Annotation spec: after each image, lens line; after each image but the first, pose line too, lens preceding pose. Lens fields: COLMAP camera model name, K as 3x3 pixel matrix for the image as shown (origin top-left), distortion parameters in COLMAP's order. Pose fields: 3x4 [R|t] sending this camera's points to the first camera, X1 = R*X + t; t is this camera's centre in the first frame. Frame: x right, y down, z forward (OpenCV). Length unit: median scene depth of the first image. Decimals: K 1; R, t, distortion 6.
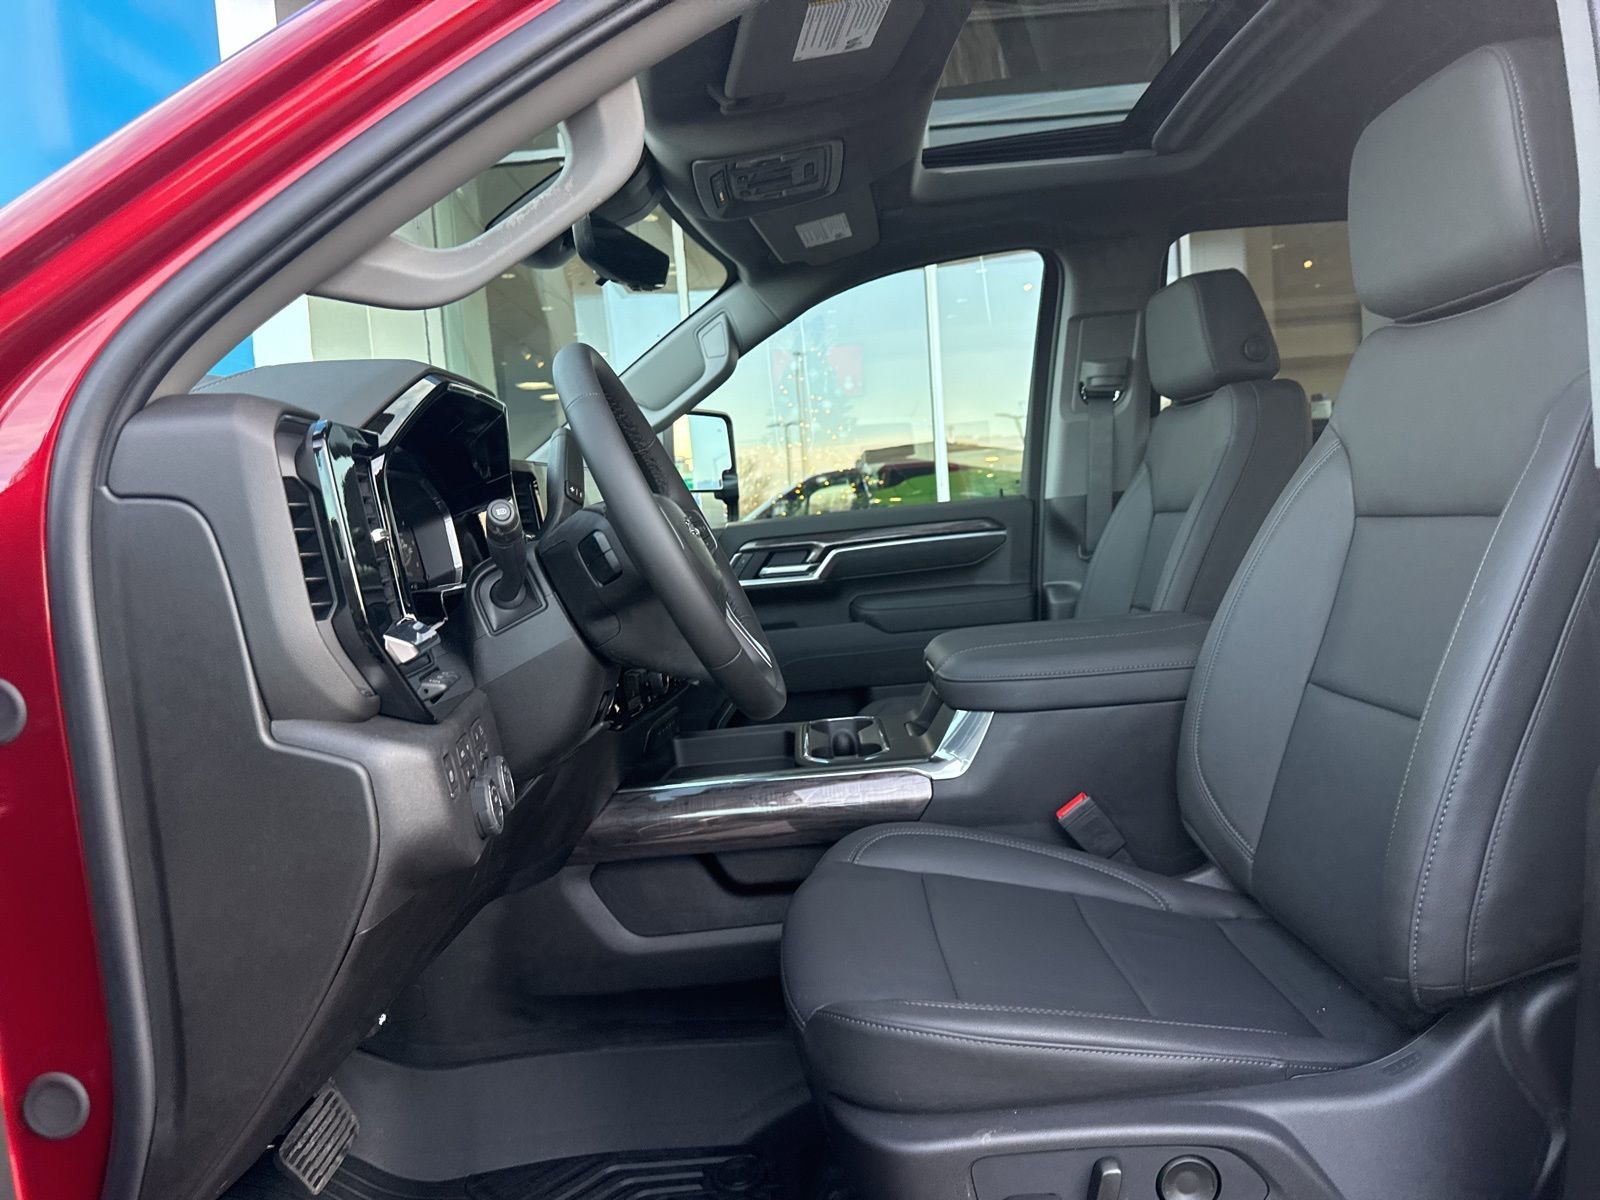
lens RADIAL K [[1163.2, 0, 802.8], [0, 1163.2, 645.5], [0, 0, 1]] dist [0.024691, -0.034219]
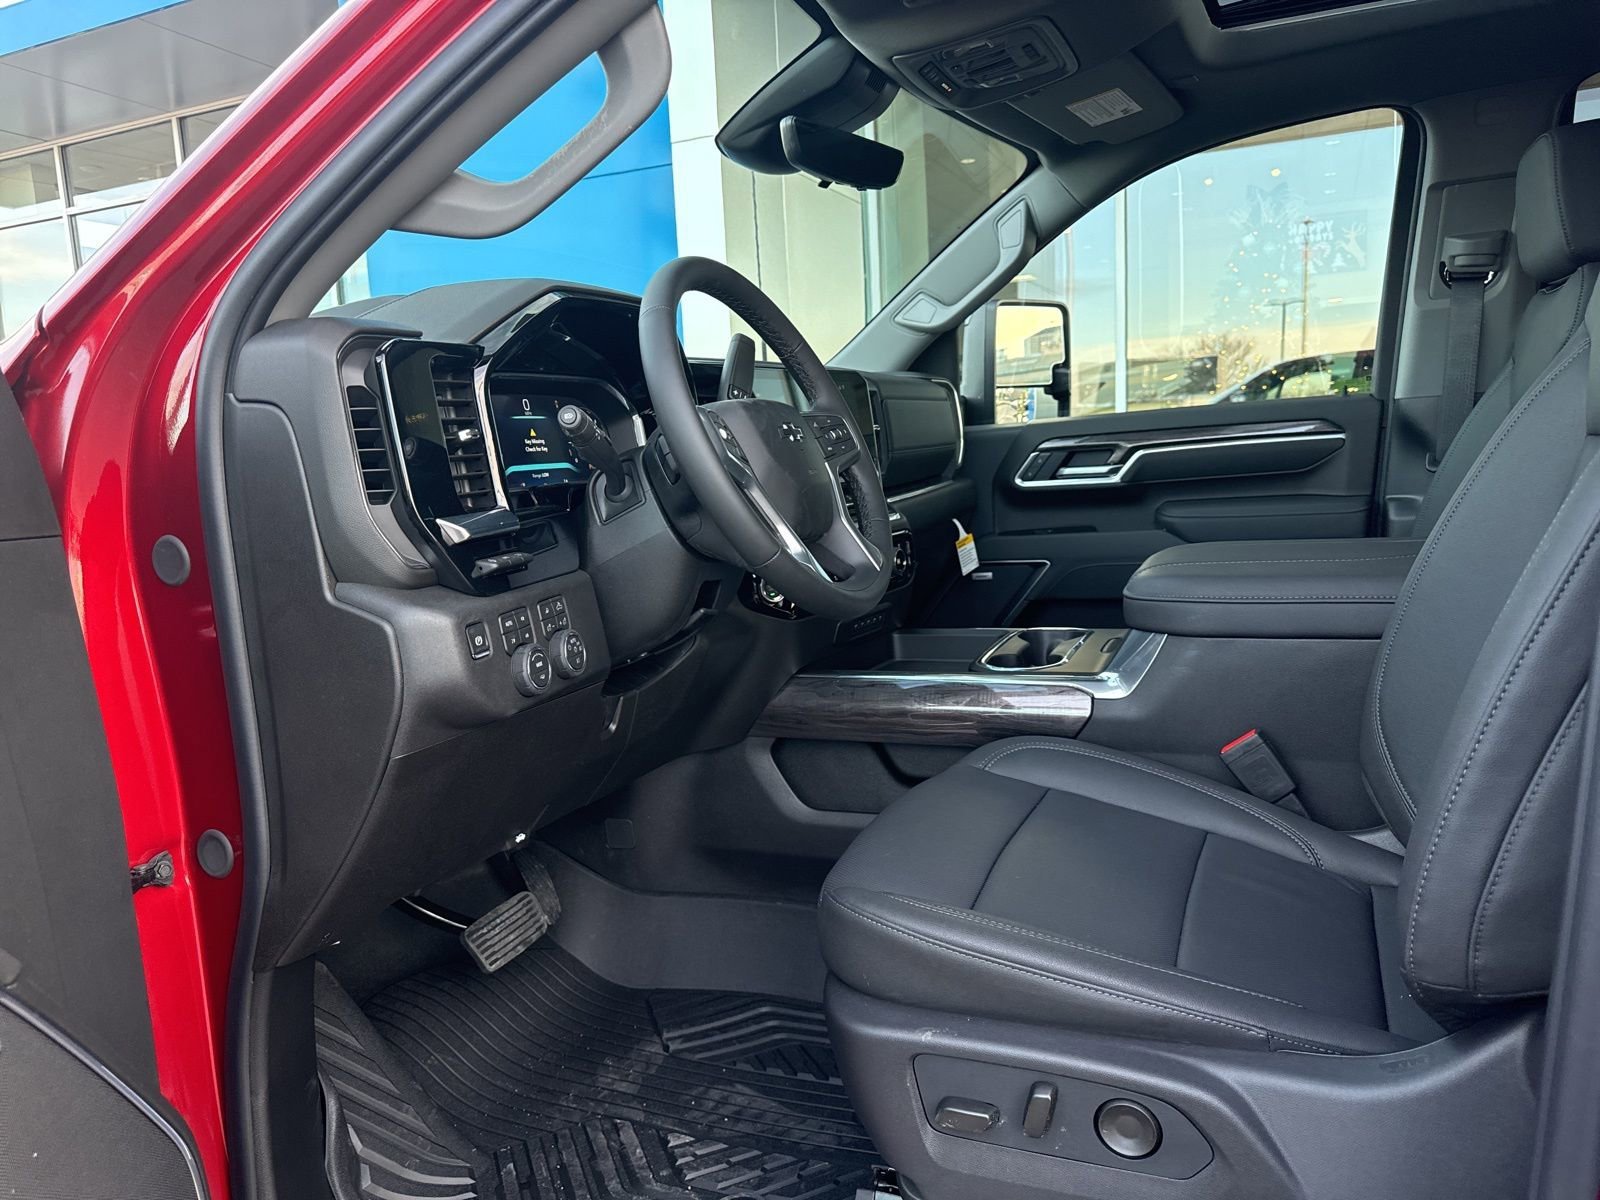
lens RADIAL K [[1163.2, 0, 802.8], [0, 1163.2, 645.5], [0, 0, 1]] dist [0.024691, -0.034219]
pose [[0.919630, 0.094094, -0.381349, 0.268755], [-0.057875, 0.992746, 0.105383, -0.016832], [0.388499, -0.074843, 0.918405, 0.018380]]
